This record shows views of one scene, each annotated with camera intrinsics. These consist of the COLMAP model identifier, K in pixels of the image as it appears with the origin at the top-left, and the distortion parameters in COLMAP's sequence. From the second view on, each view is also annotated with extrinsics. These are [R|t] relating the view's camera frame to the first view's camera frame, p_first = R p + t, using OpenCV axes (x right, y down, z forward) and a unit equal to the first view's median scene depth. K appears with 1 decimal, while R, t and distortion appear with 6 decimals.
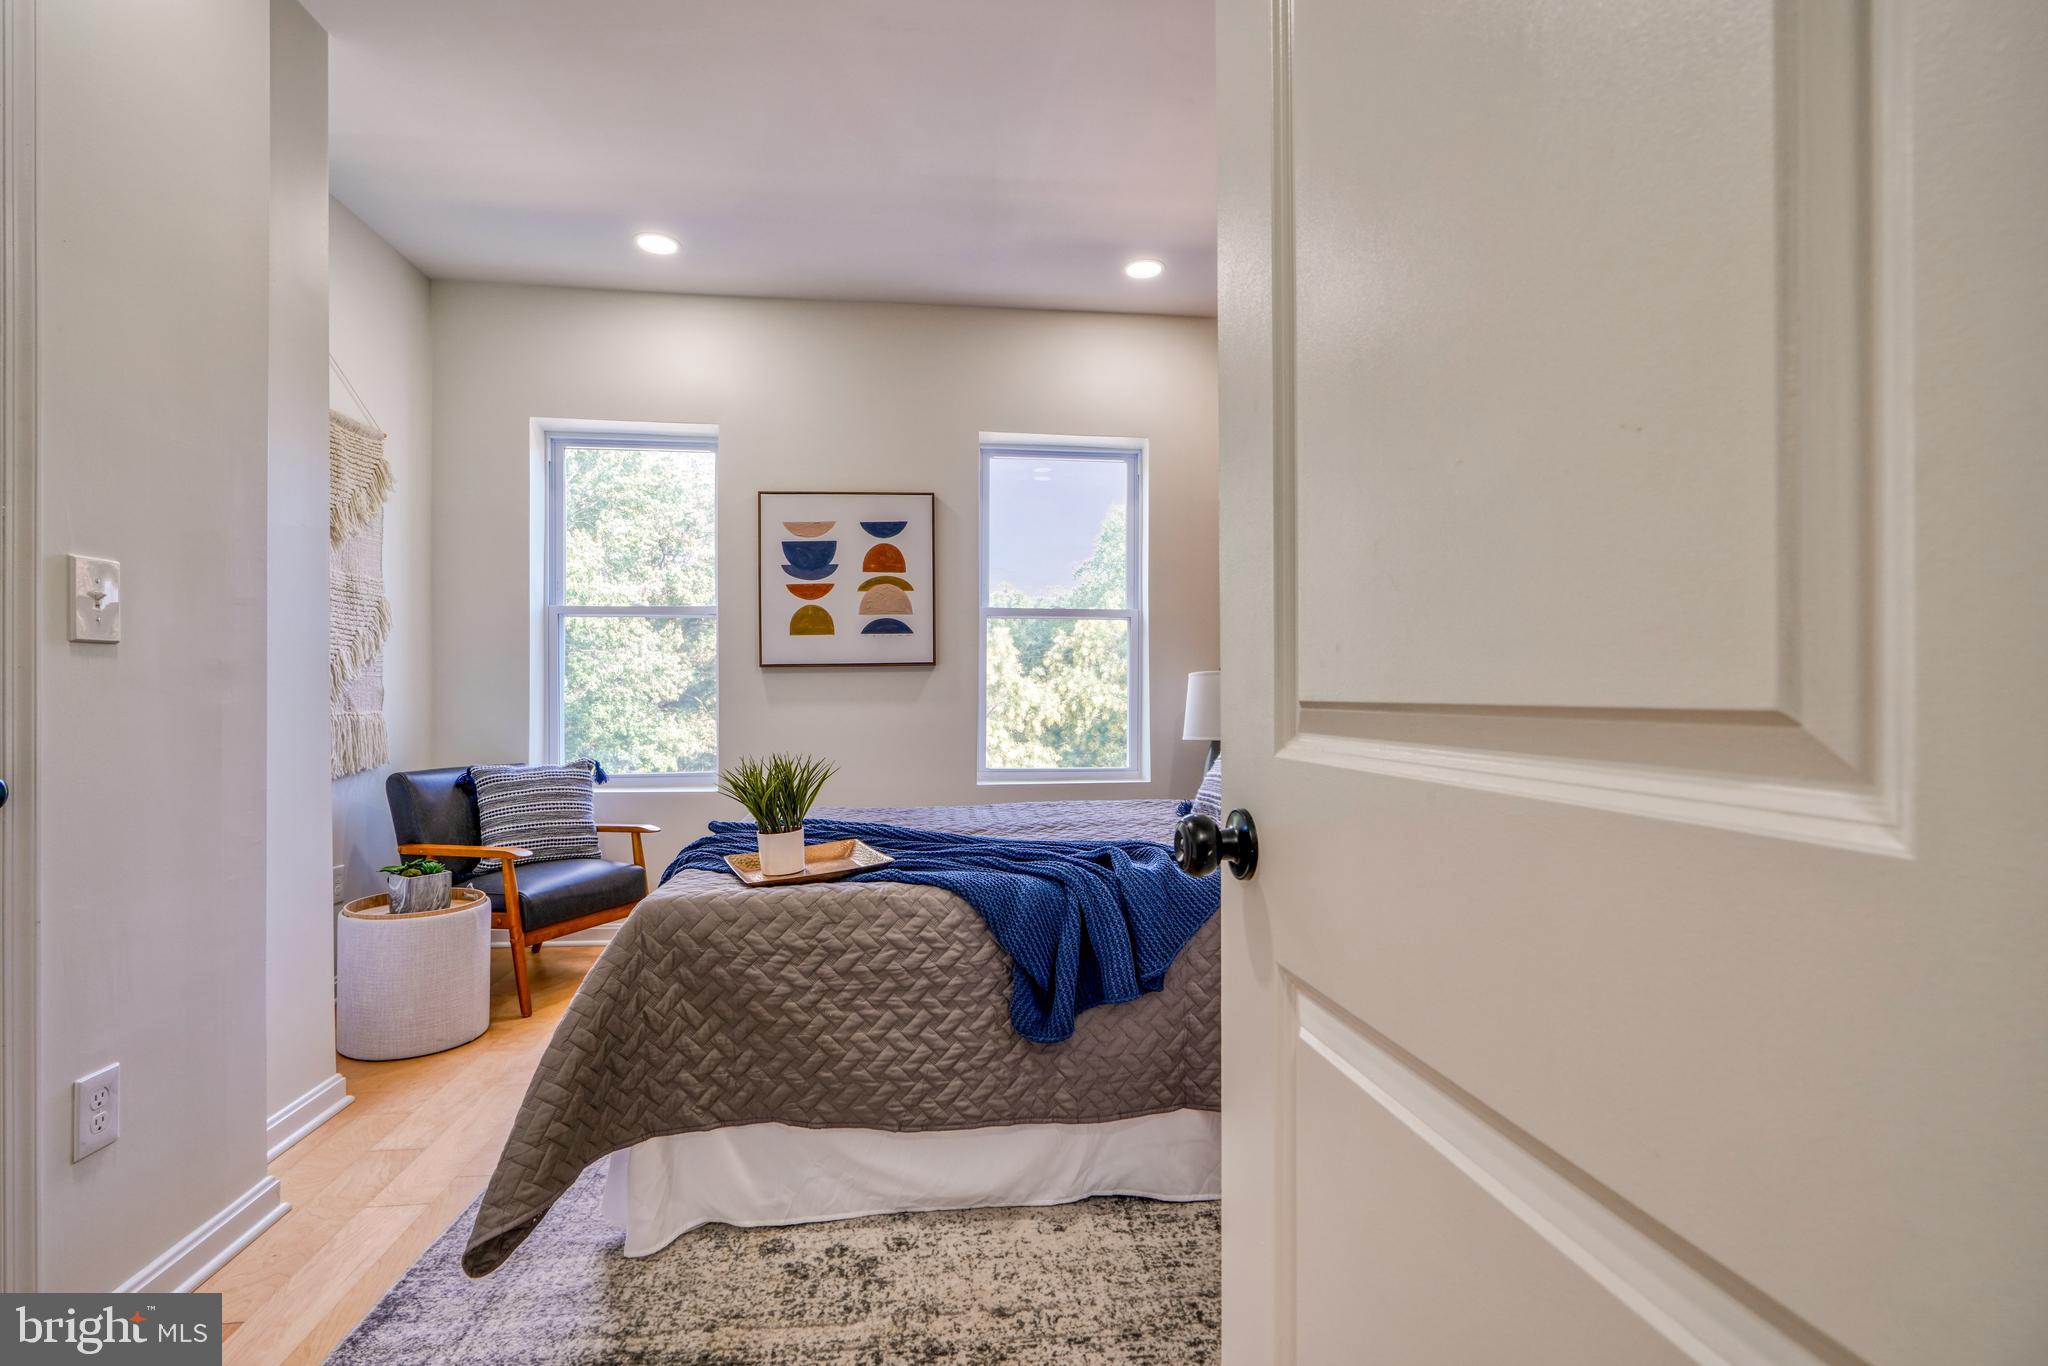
lens RADIAL K [[957.9, 0, 1035.0], [0, 957.9, 688.9], [0, 0, 1]] dist [-0.010413, 0.003152]
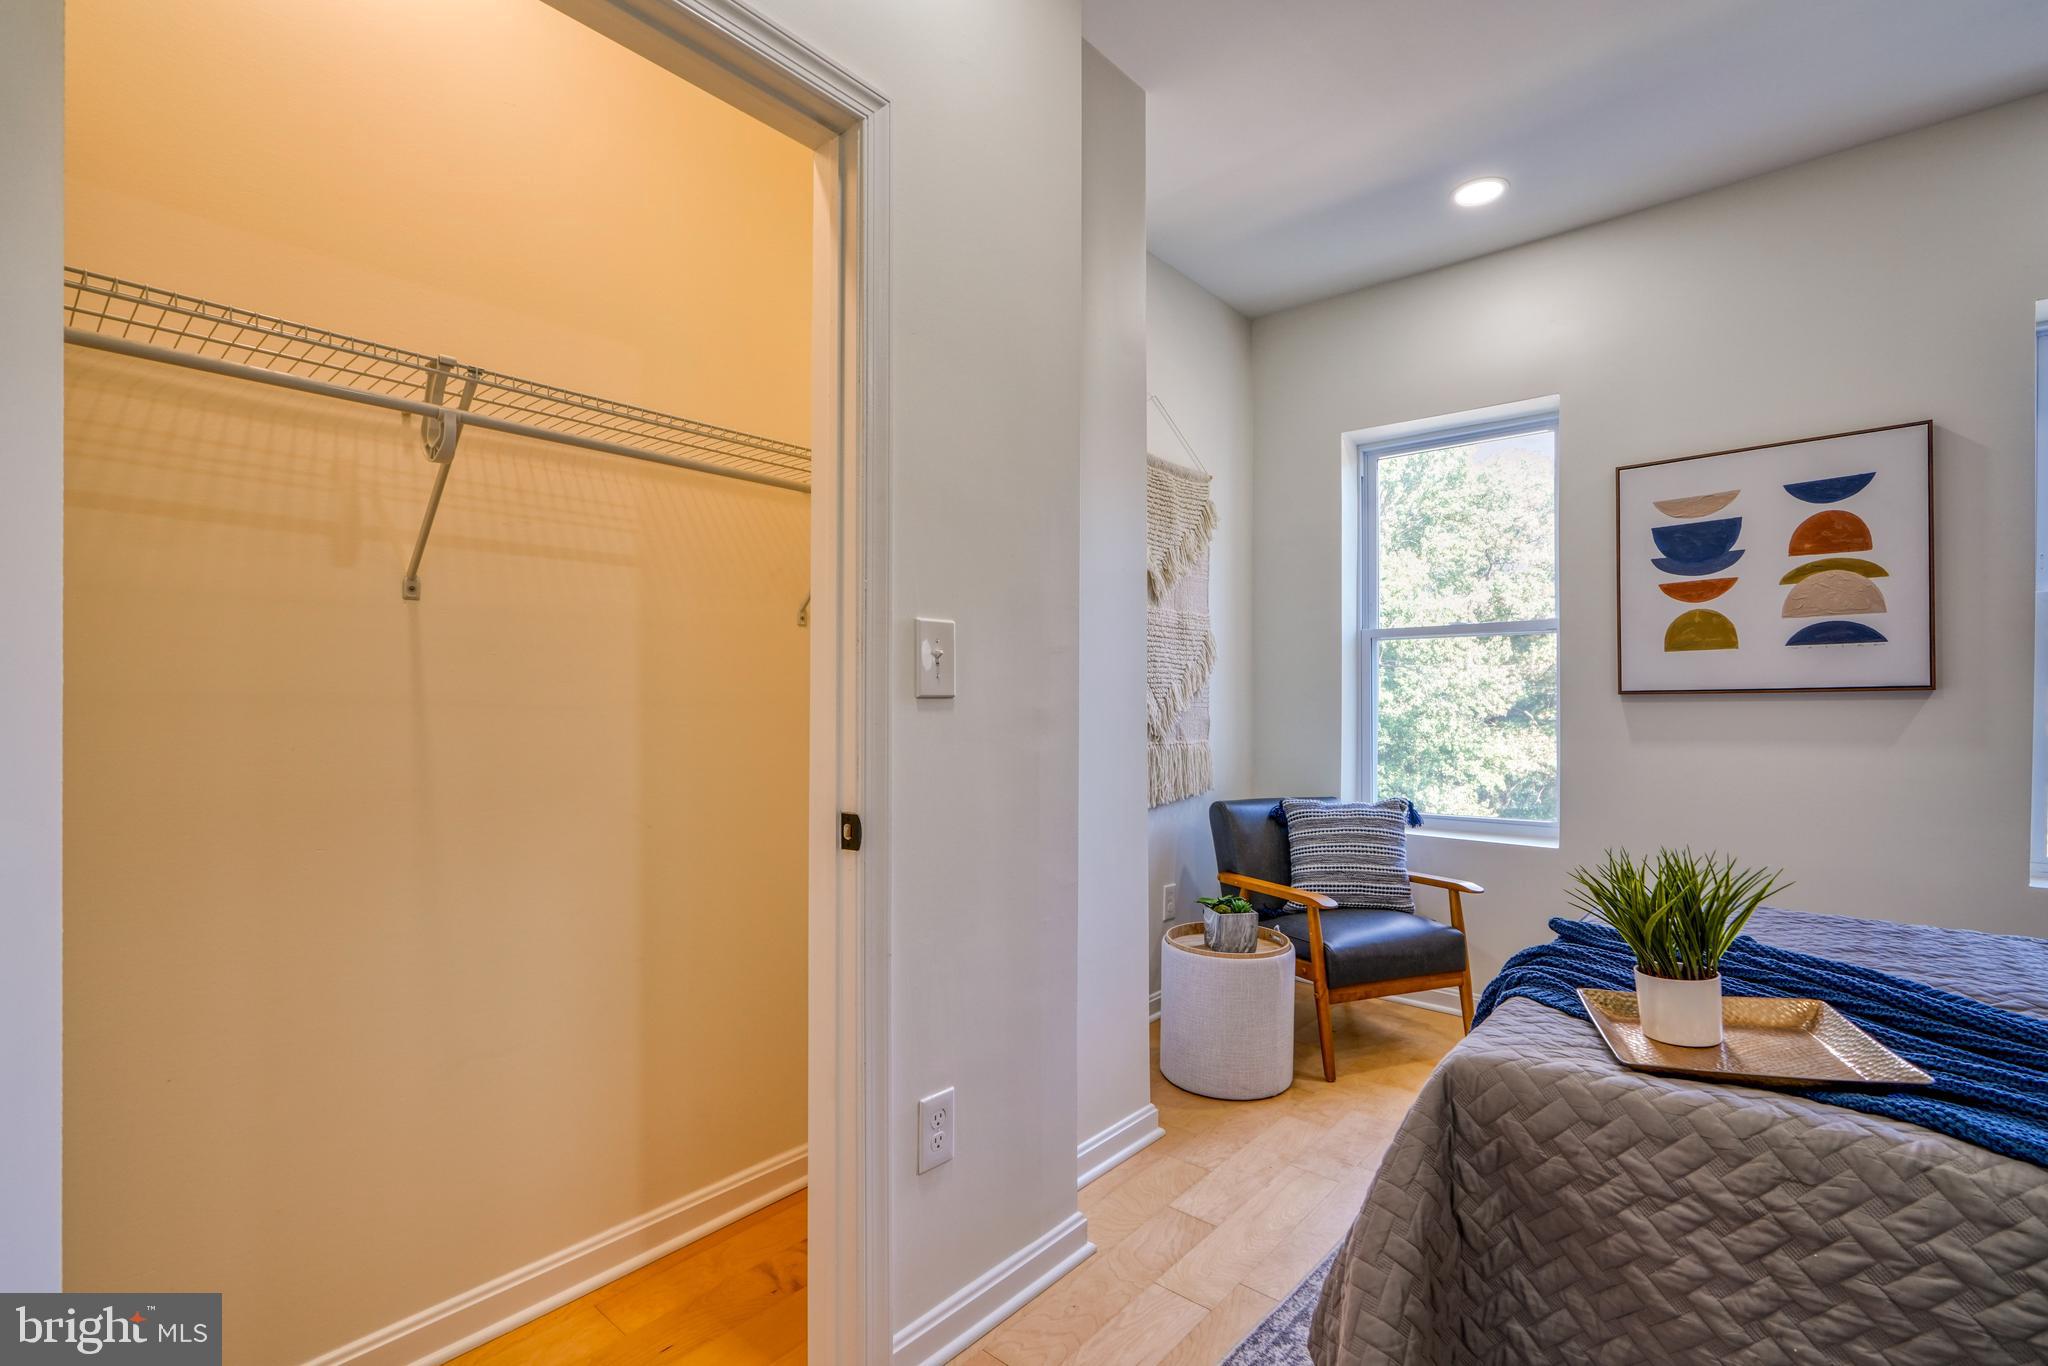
lens RADIAL K [[932.9, 0, 1014.4], [0, 932.9, 702.0], [0, 0, 1]] dist [-0.011410, 0.005229]
pose [[0.665038, 0.001962, -0.746807, -0.064423], [-0.001339, 0.999998, 0.001435, -0.021393], [0.746808, 0.000046, 0.665040, 0.170560]]
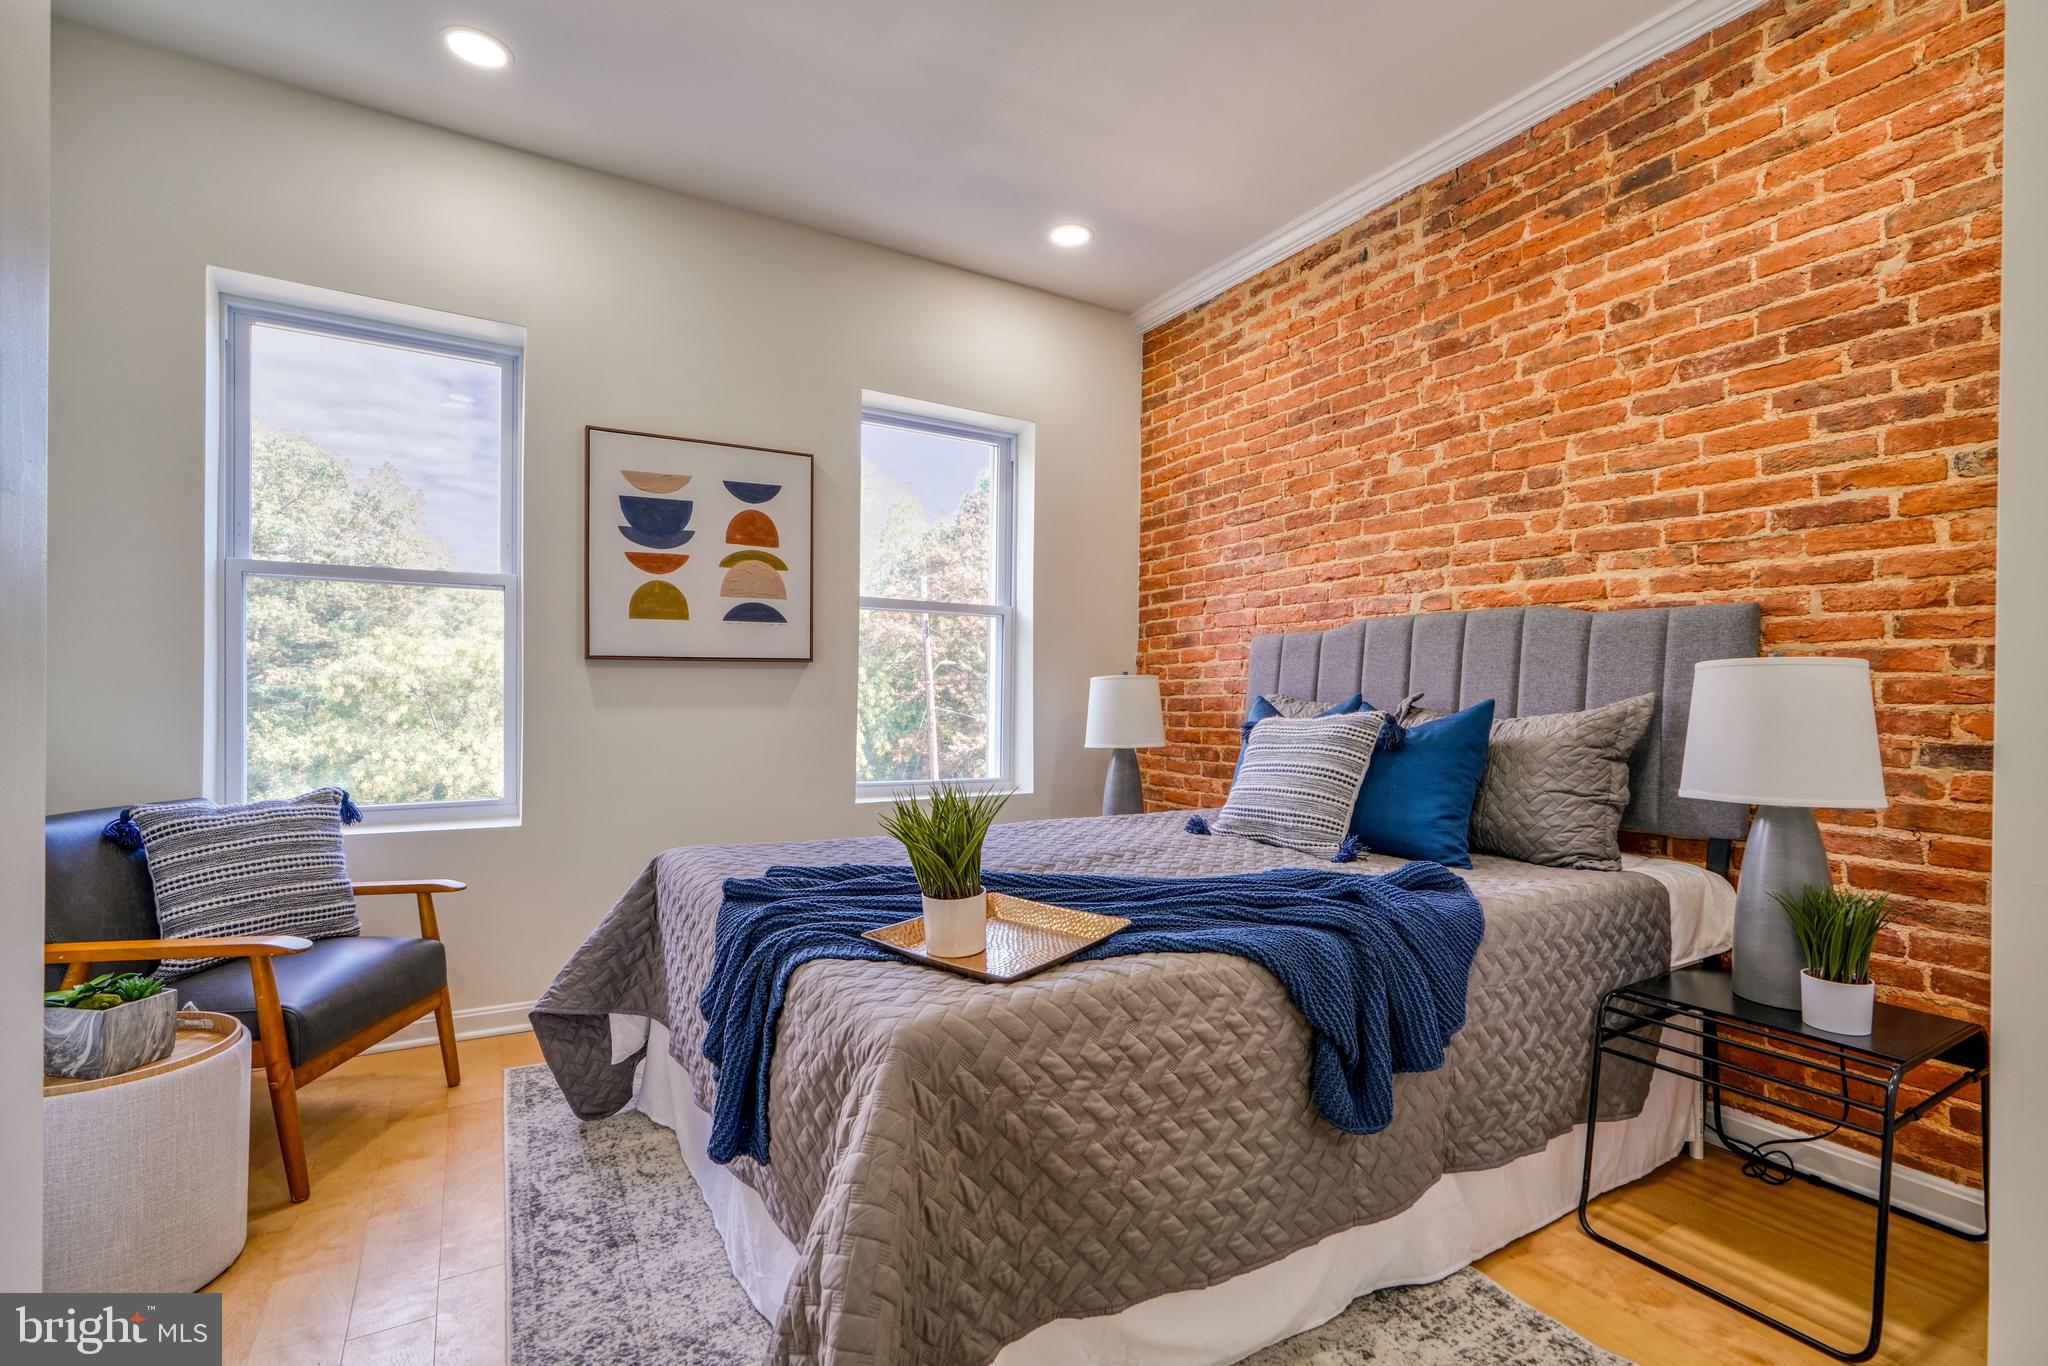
lens RADIAL K [[932.9, 0, 1040.1], [0, 932.9, 697.2], [0, 0, 1]] dist [-0.011410, 0.005229]
pose [[0.912293, 0.007473, 0.409471, -0.325153], [-0.010857, 0.999923, 0.005942, -0.000993], [-0.409395, -0.009866, 0.912304, 0.227143]]
